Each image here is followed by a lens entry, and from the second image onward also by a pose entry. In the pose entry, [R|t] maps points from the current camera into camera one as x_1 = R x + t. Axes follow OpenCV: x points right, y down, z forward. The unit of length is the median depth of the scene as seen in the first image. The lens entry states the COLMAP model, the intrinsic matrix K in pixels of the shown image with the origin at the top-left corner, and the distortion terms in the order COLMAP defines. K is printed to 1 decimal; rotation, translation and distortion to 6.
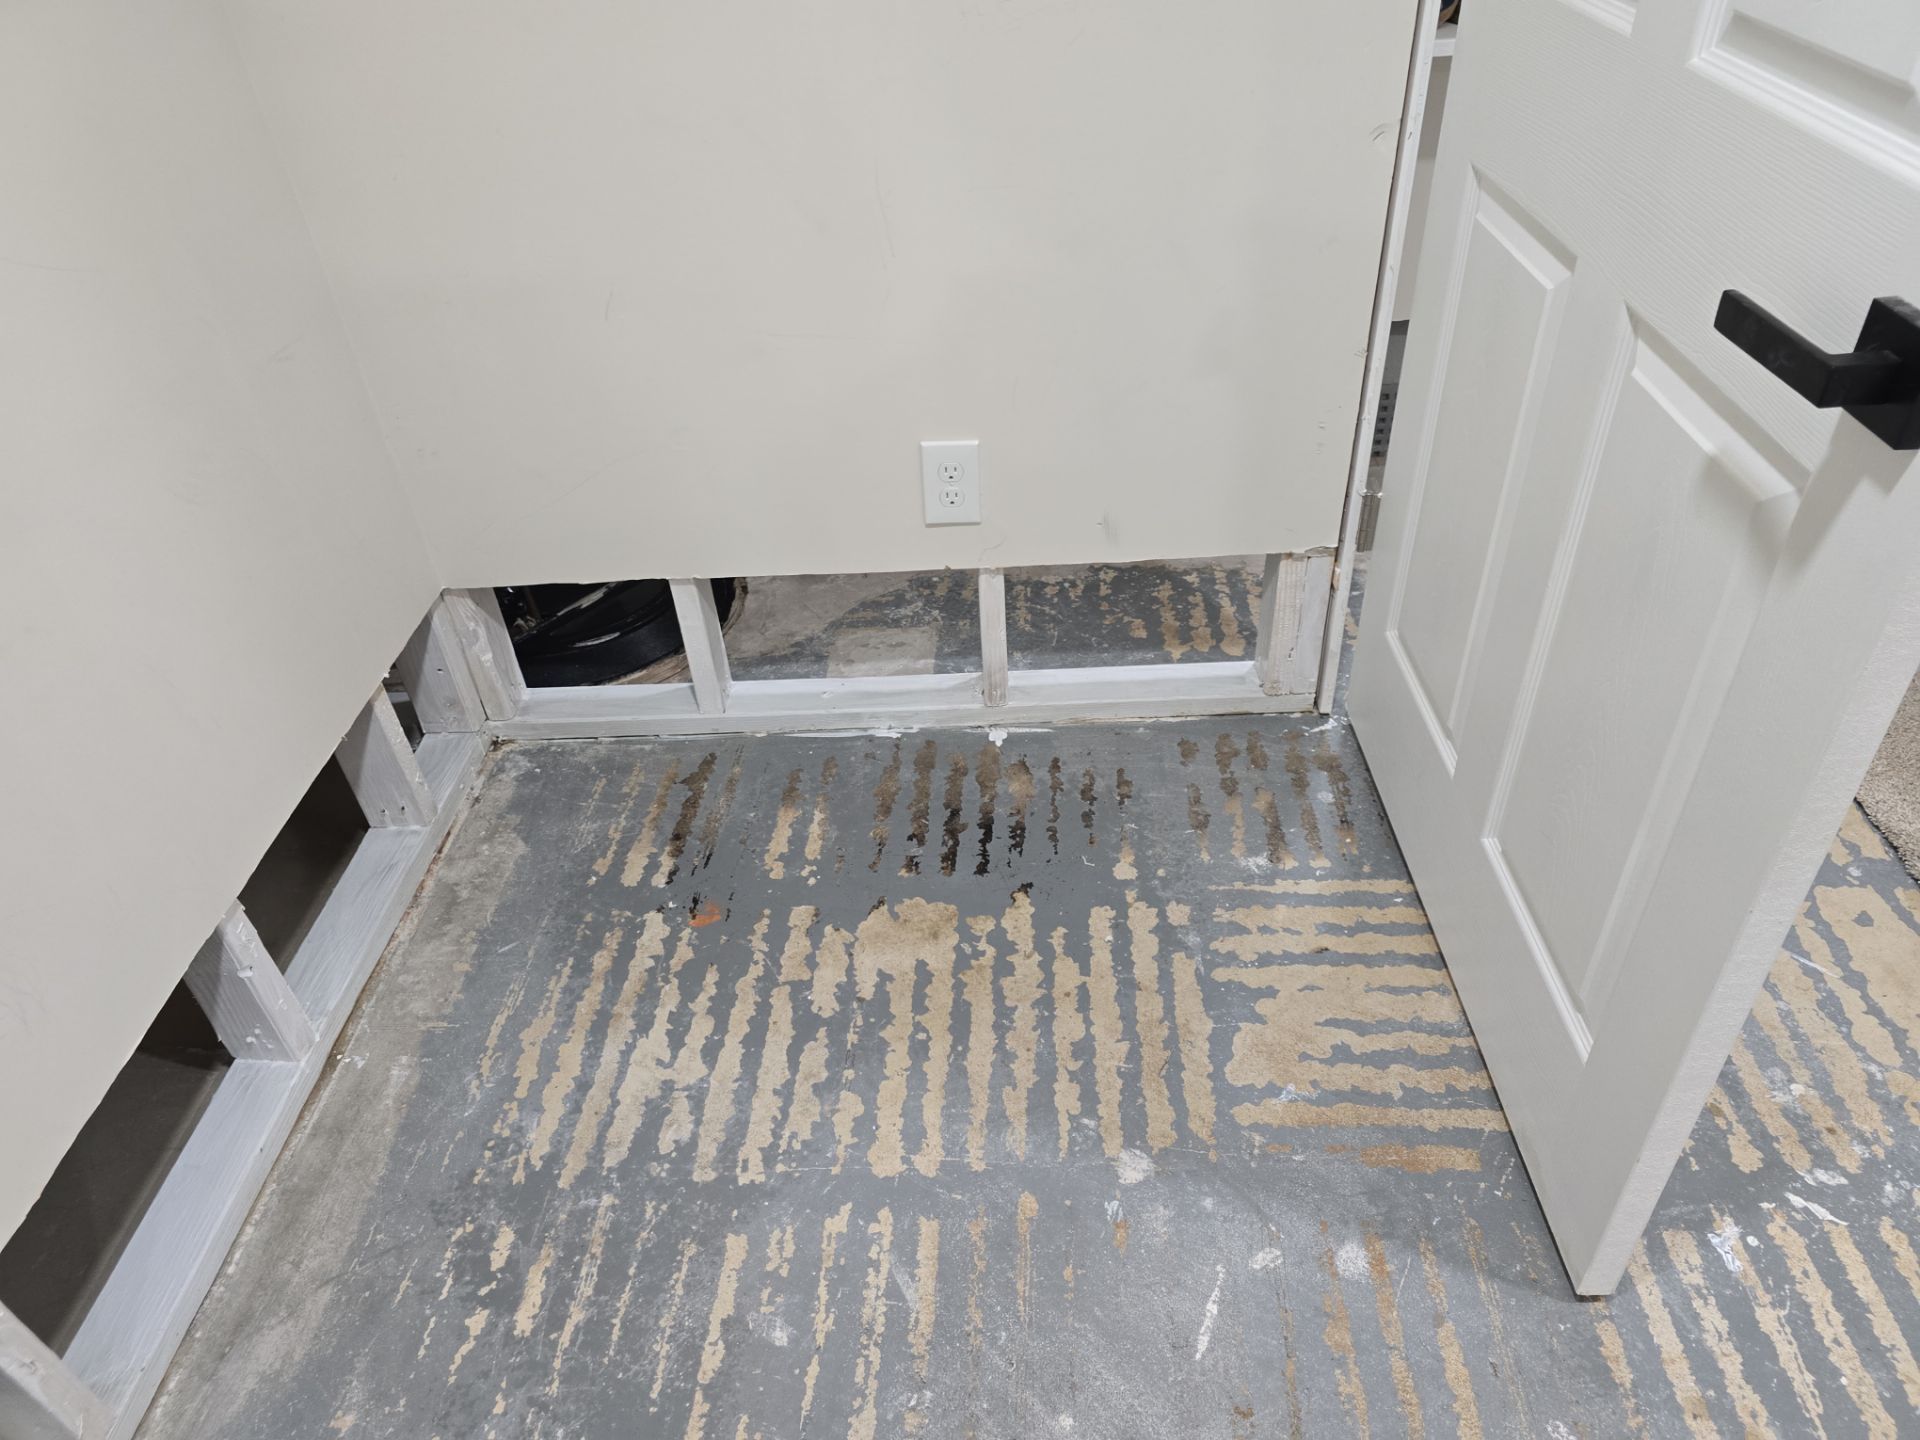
lens RADIAL K [[1285.8, 0, 960.0], [0, 1285.8, 720.0], [0, 0, 1]] dist [0.037927, -0.019279]
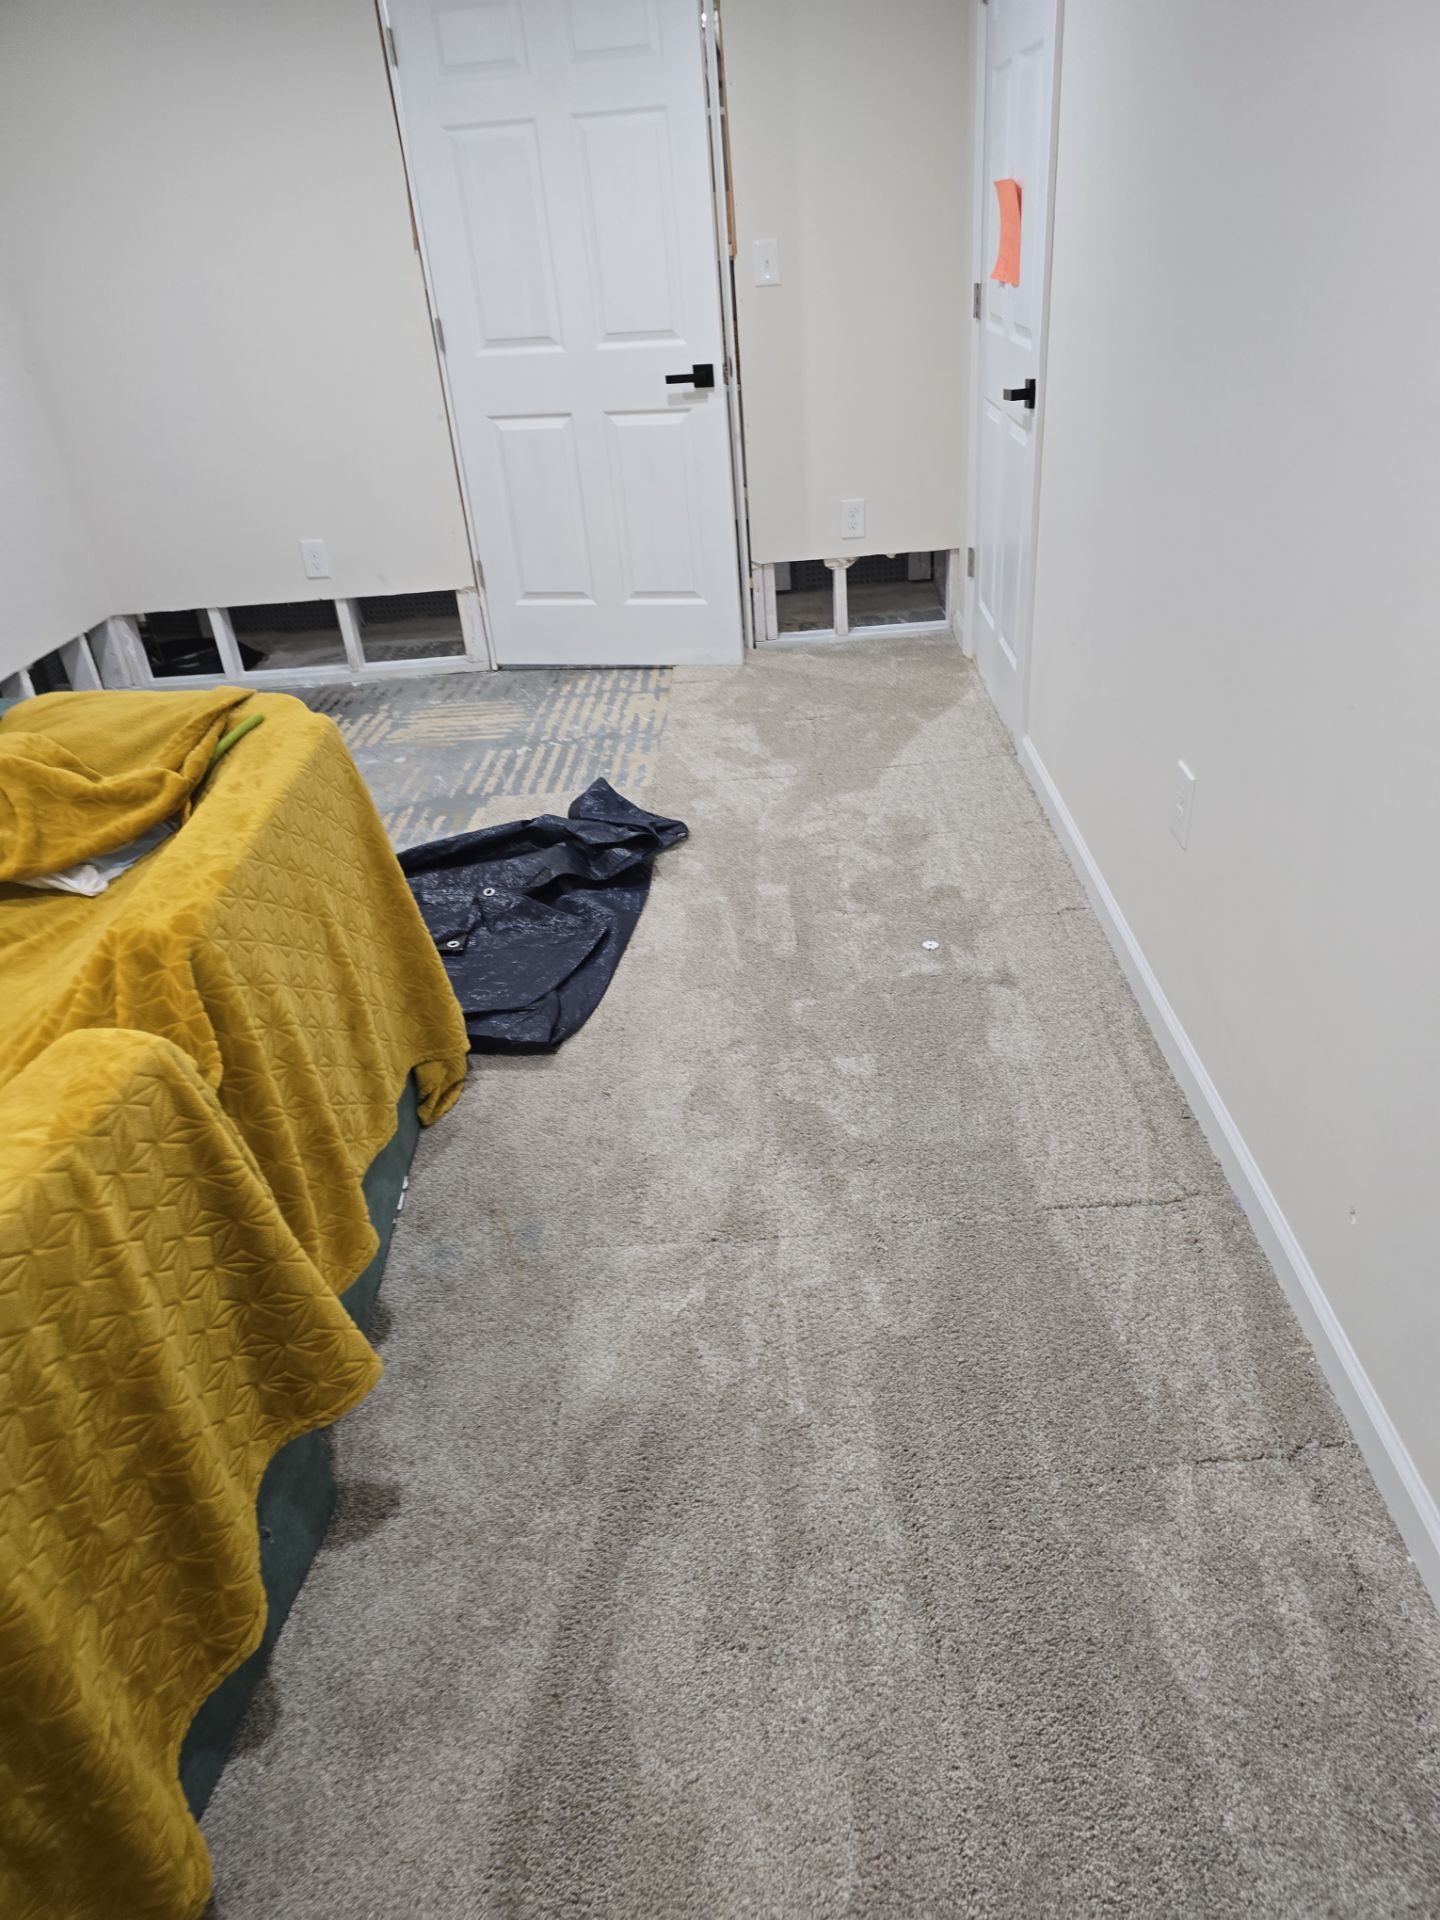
lens RADIAL K [[1285.8, 0, 727.5], [0, 1285.8, 958.5], [0, 0, 1]] dist [0.037927, -0.019279]
pose [[0.999773, -0.018973, 0.009717, 0.789294], [0.020276, 0.987107, -0.158772, 1.046267], [-0.006579, 0.158933, 0.987267, -1.440213]]
